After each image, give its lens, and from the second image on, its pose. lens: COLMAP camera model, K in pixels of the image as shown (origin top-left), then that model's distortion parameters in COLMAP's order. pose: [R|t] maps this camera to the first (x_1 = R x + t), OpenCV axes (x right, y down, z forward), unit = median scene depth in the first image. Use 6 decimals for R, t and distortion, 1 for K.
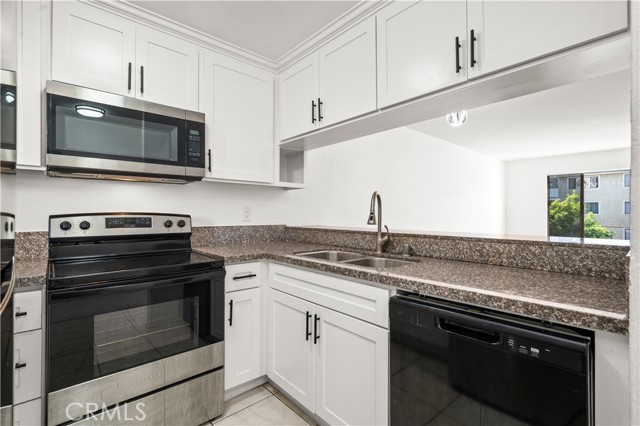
lens RADIAL K [[291.6, 0, 317.4], [0, 291.6, 210.9], [0, 0, 1]] dist [0.001839, 0.000318]
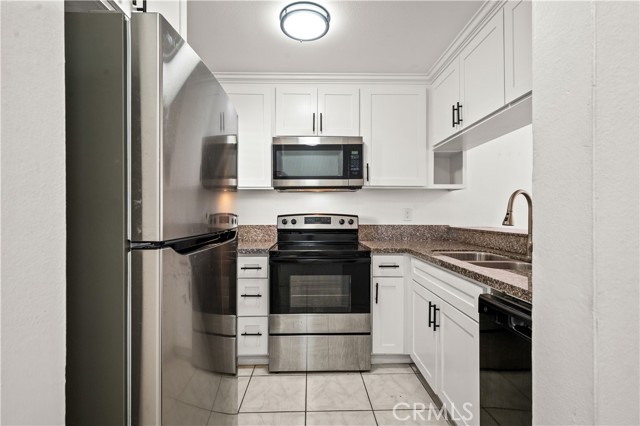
lens RADIAL K [[291.6, 0, 317.4], [0, 291.6, 210.9], [0, 0, 1]] dist [0.001839, 0.000318]
pose [[0.758375, -0.008422, -0.651764, 0.302785], [0.006800, 0.999964, -0.005009, -0.000391], [0.651783, -0.000633, 0.758405, -0.107816]]
